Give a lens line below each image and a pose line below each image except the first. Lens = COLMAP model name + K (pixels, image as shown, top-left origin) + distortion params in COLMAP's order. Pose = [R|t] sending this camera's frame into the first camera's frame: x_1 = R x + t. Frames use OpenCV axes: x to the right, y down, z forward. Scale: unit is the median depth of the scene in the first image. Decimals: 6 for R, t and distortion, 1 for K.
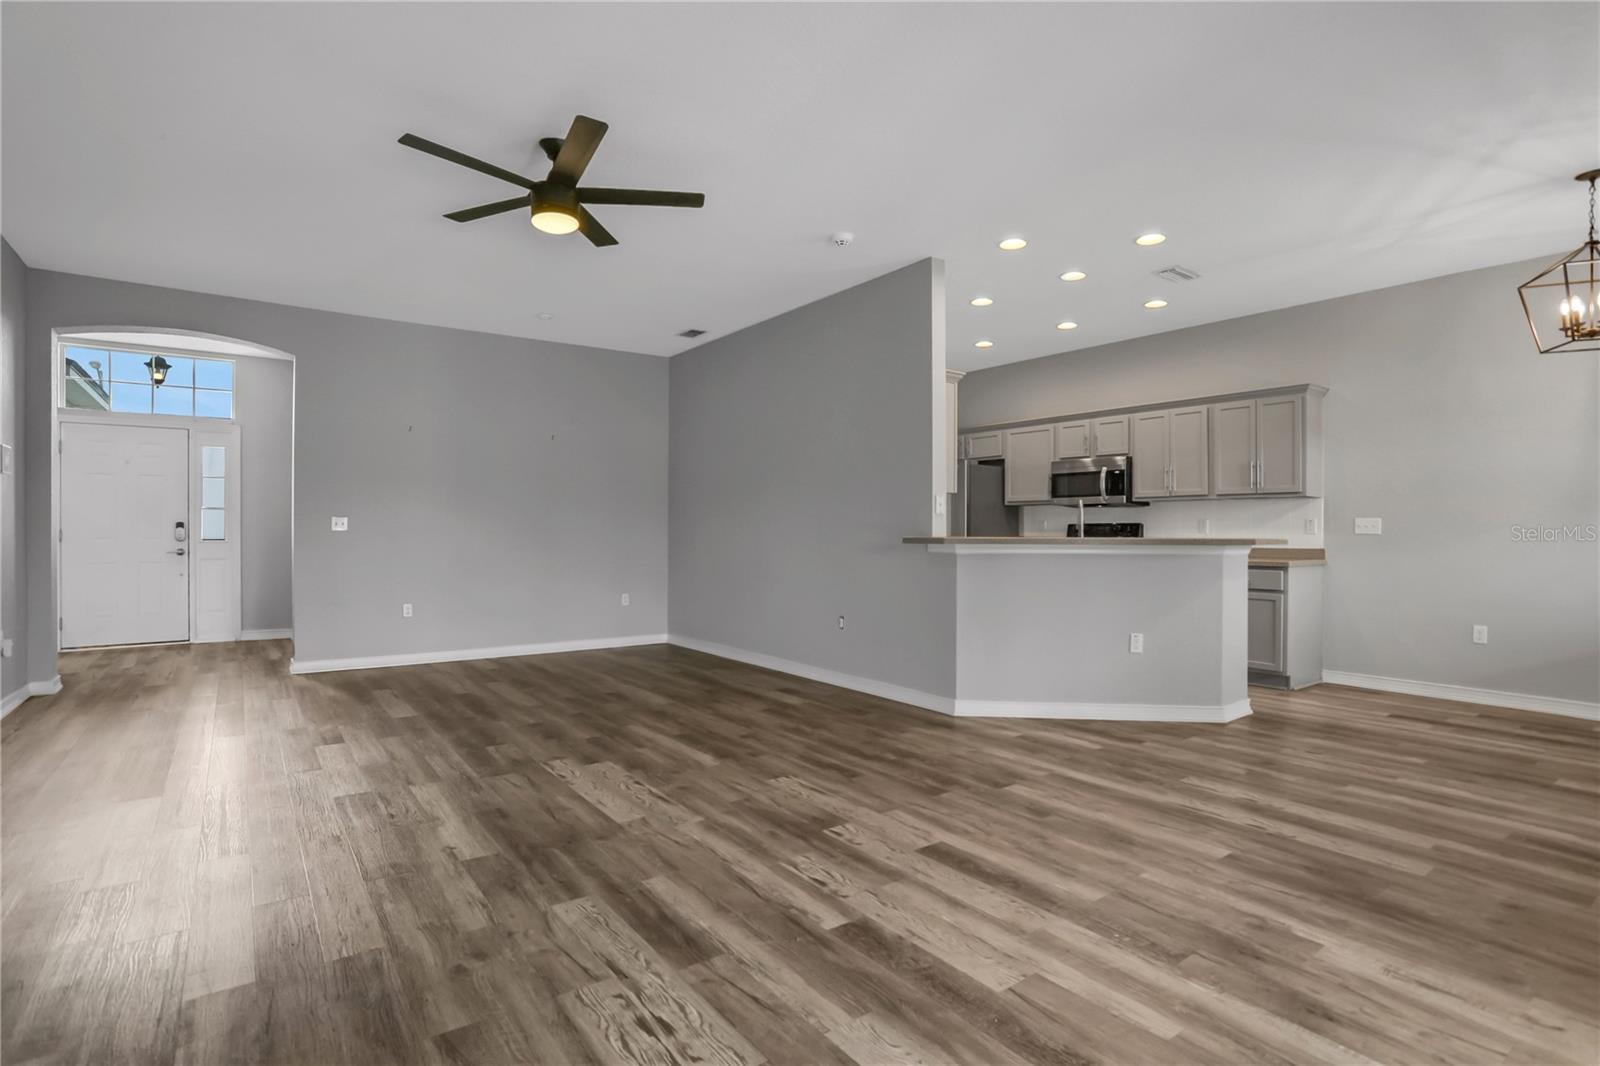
lens RADIAL K [[780.4, 0, 806.3], [0, 780.4, 527.5], [0, 0, 1]] dist [-0.063168, 0.026638]
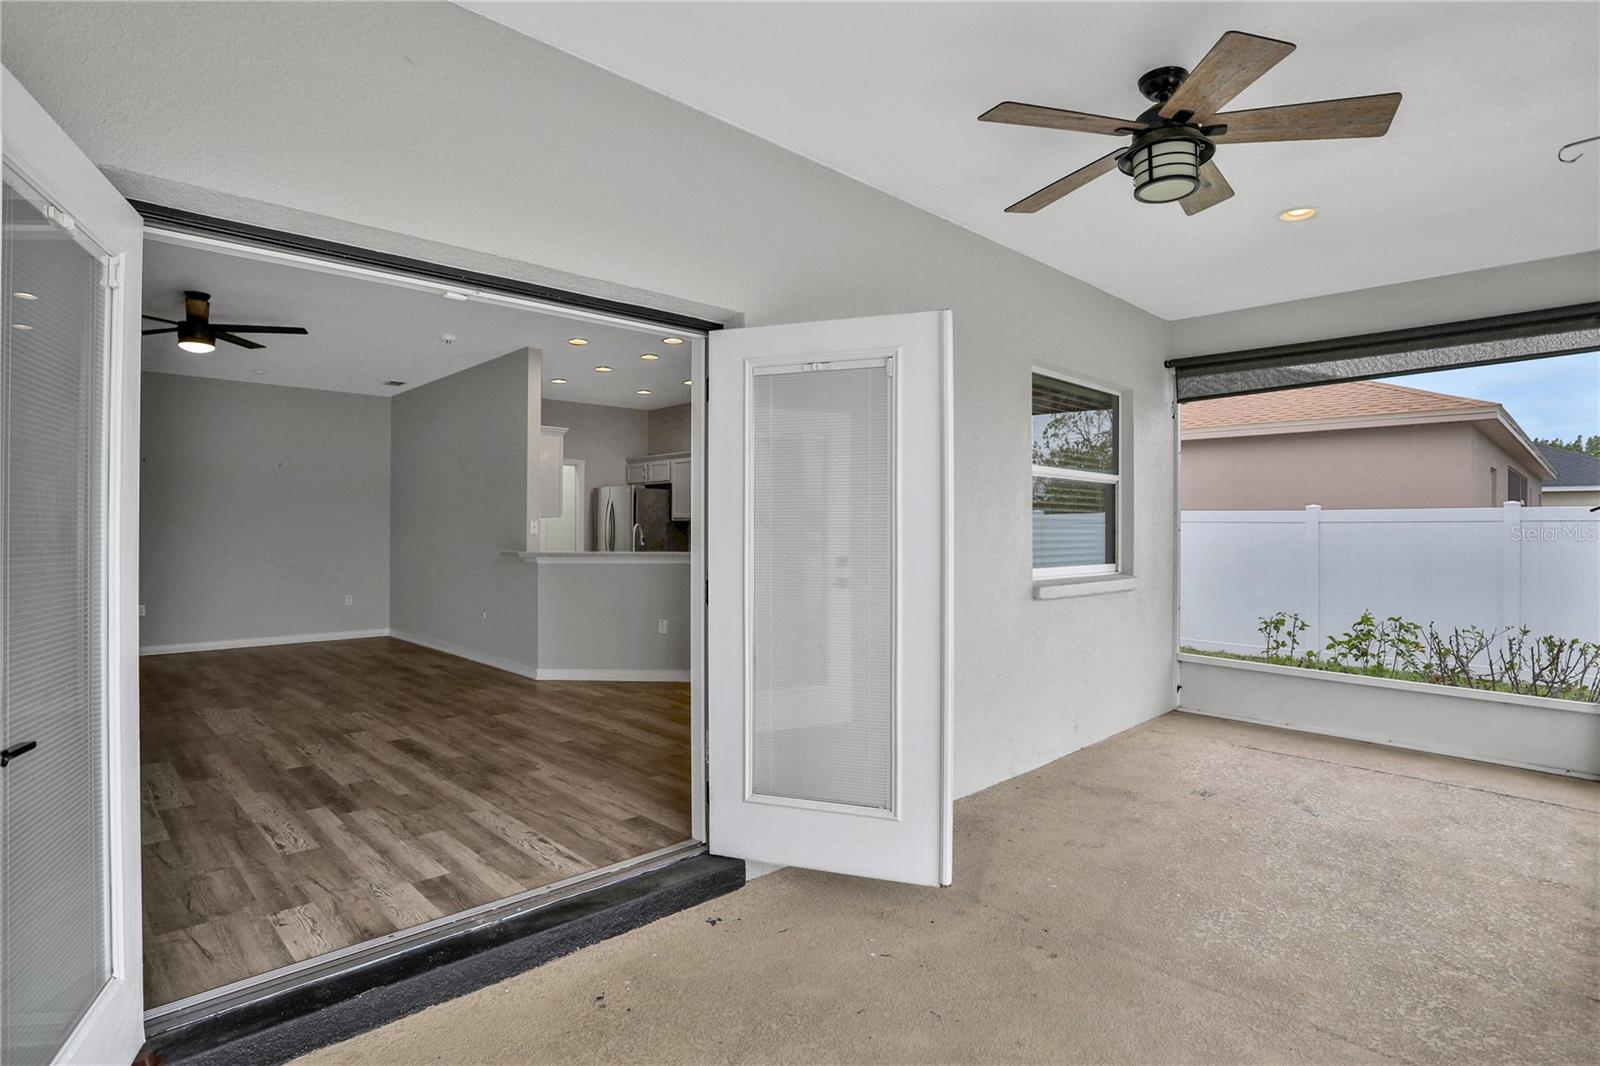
lens RADIAL K [[813.7, 0, 775.1], [0, 813.7, 528.1], [0, 0, 1]] dist [-0.026185, 0.001775]
pose [[0.993891, 0.000103, 0.110367, 0.605667], [-0.000352, 0.999997, 0.002238, -0.044823], [-0.110366, -0.002263, 0.993888, -0.662026]]
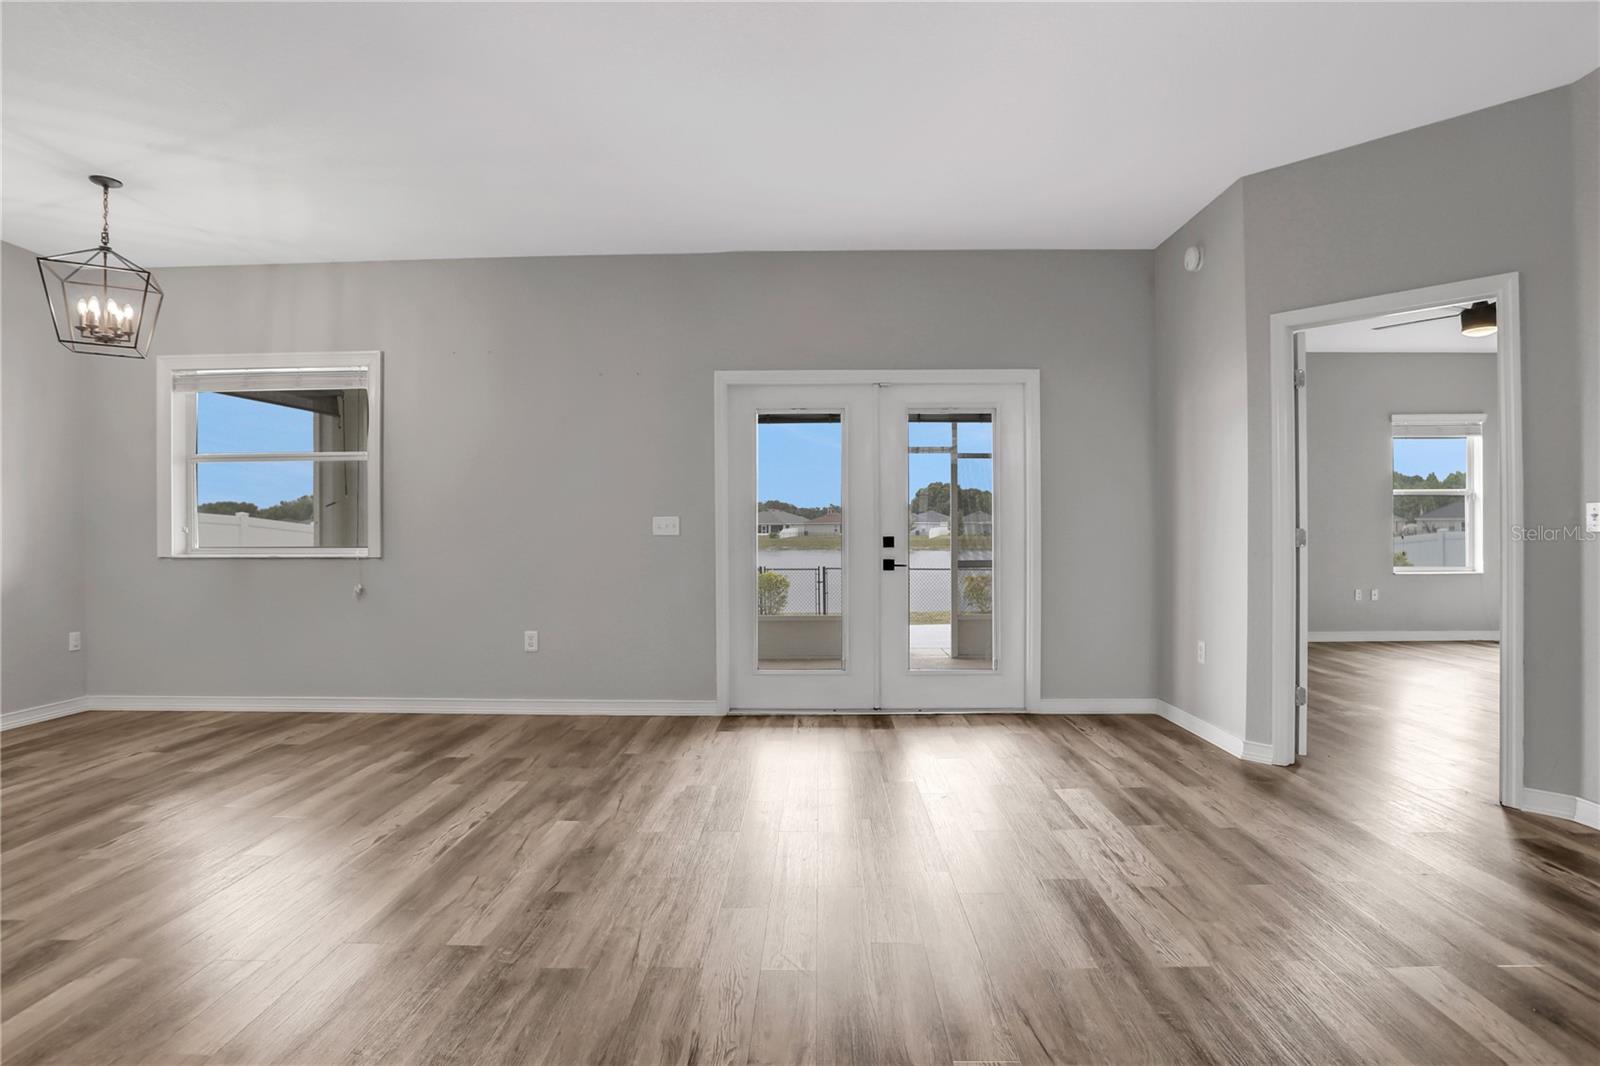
lens RADIAL K [[780.4, 0, 801.8], [0, 780.4, 528.8], [0, 0, 1]] dist [-0.063168, 0.026638]
pose [[-0.787914, 0.004551, 0.615768, -0.316990], [0.001601, 0.999984, -0.005342, 0.001614], [-0.615783, -0.003223, -0.787909, 1.248451]]
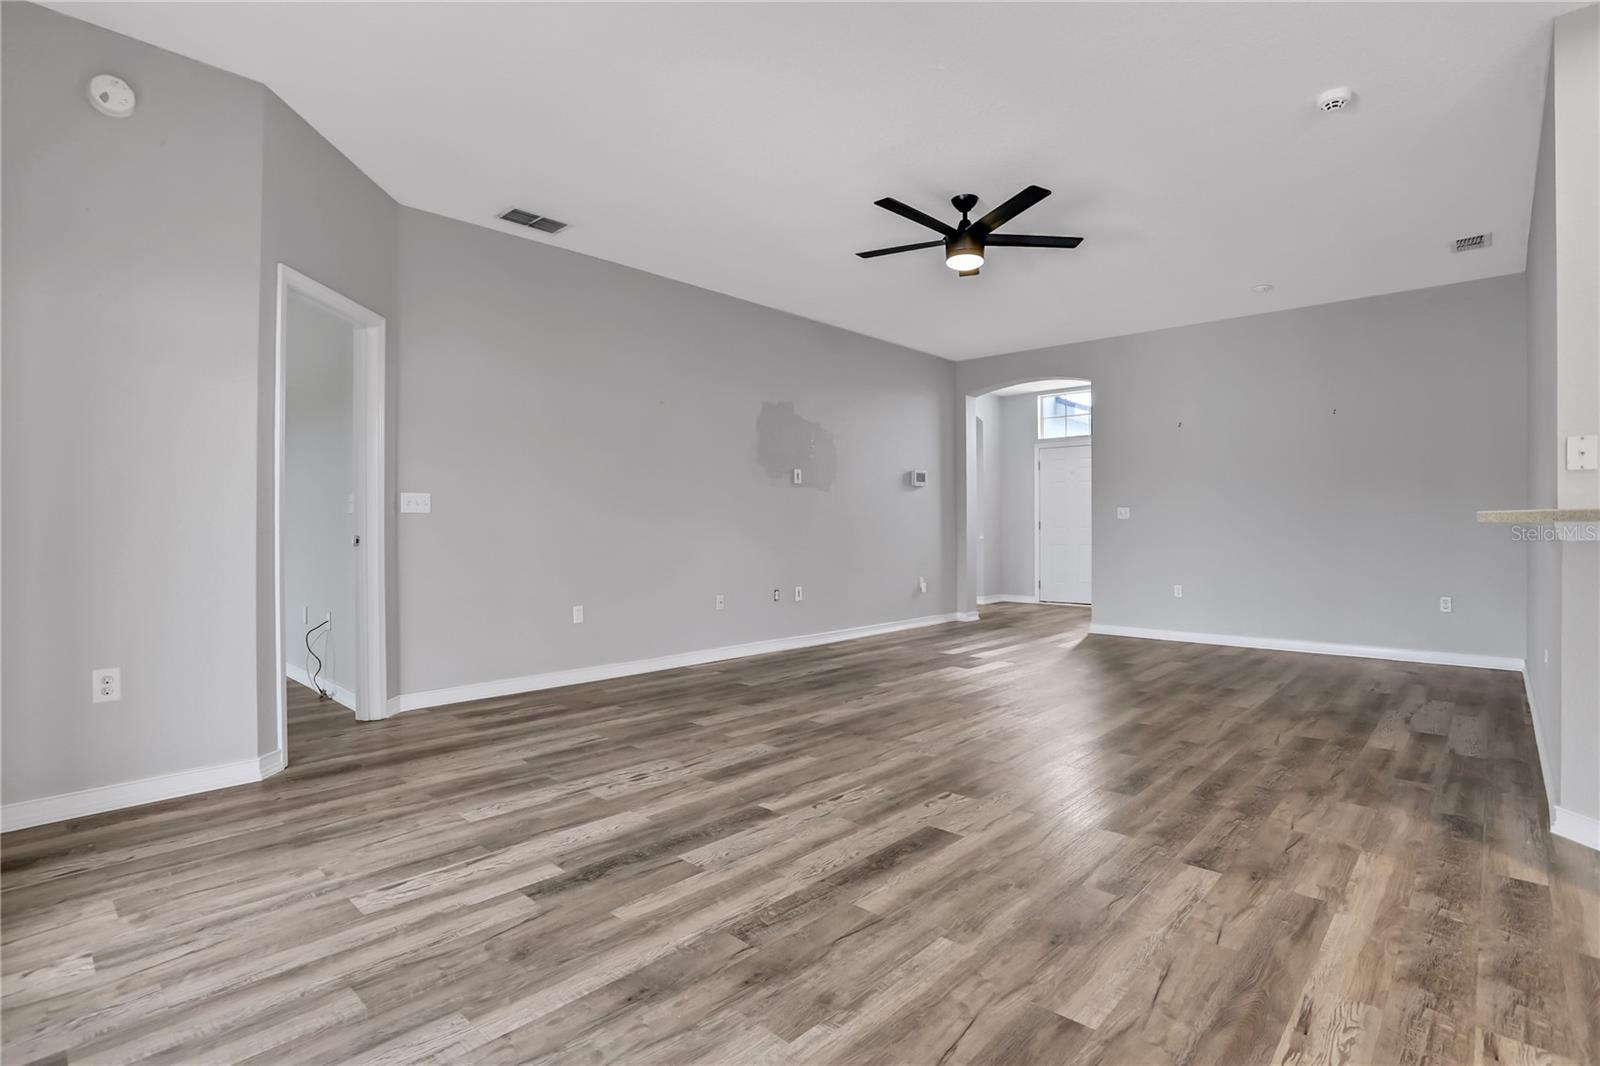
lens RADIAL K [[780.4, 0, 806.1], [0, 780.4, 534.3], [0, 0, 1]] dist [-0.063168, 0.026638]
pose [[0.187081, 0.004245, -0.982335, 0.809677], [0.007589, 0.999955, 0.005767, 0.032050], [0.982315, -0.008534, 0.187040, 0.504924]]
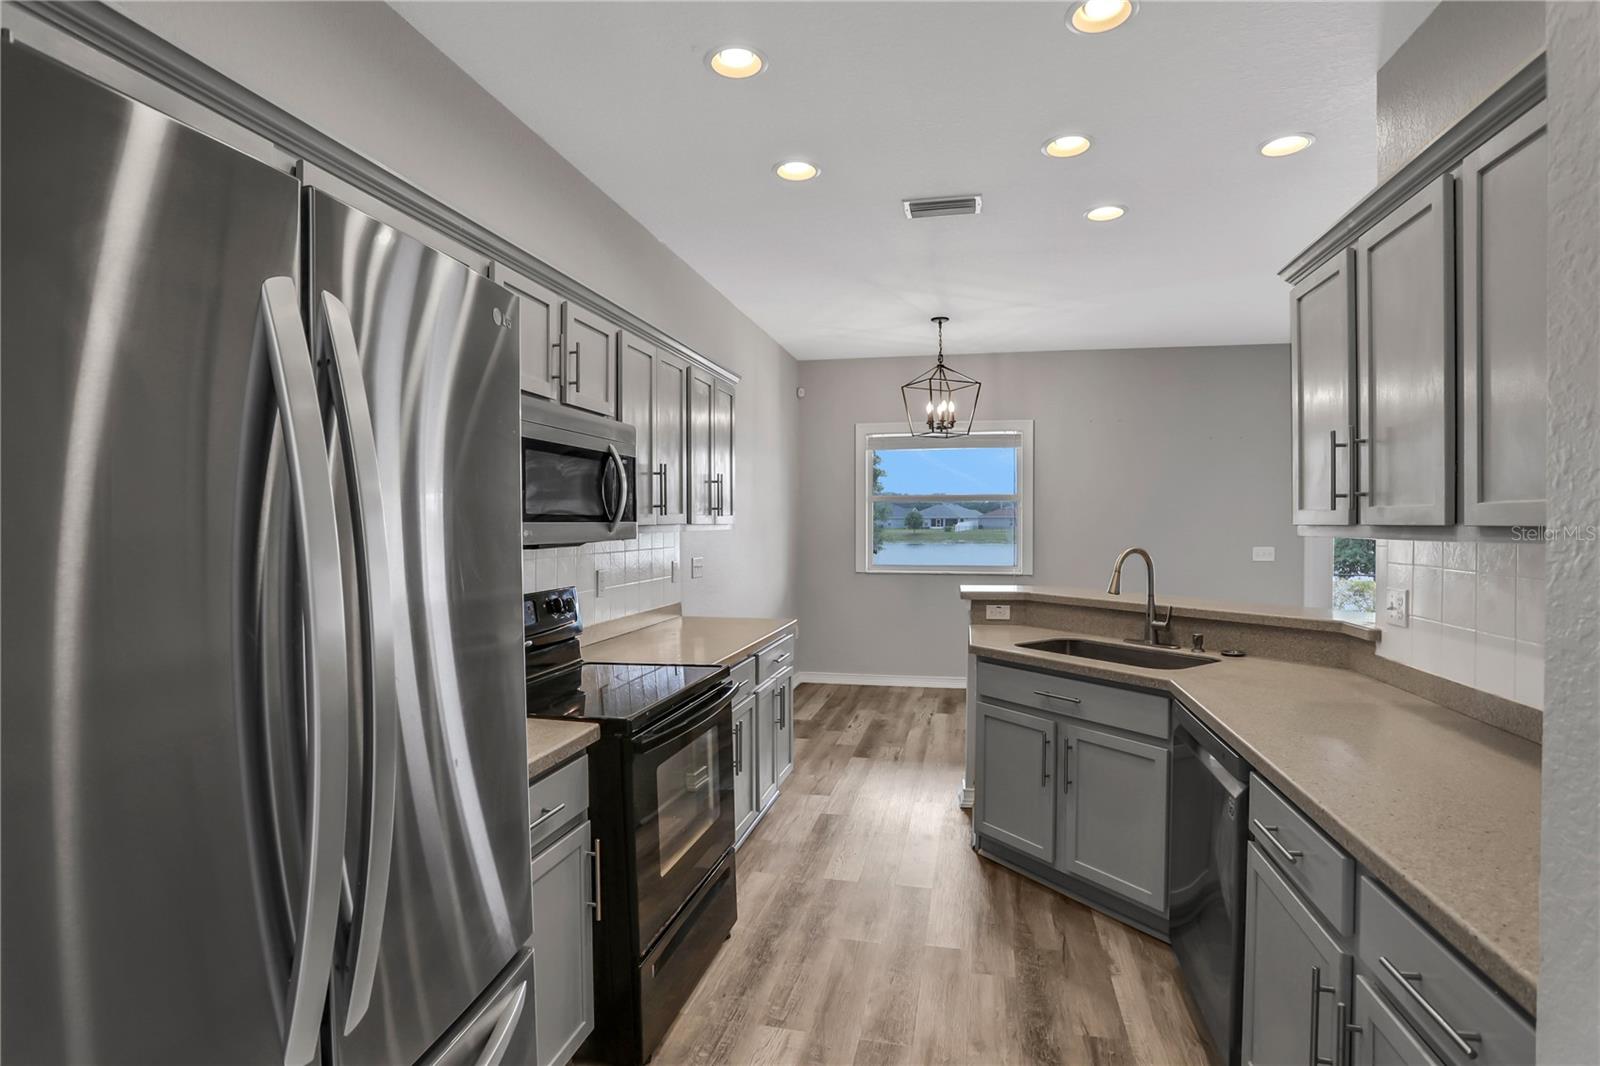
lens RADIAL K [[780.4, 0, 808.2], [0, 780.4, 534.5], [0, 0, 1]] dist [-0.063168, 0.026638]
pose [[-0.659122, -0.012721, 0.751929, 0.075695], [-0.004432, 0.999905, 0.013031, -0.072660], [-0.752023, 0.005256, -0.659116, 2.250472]]
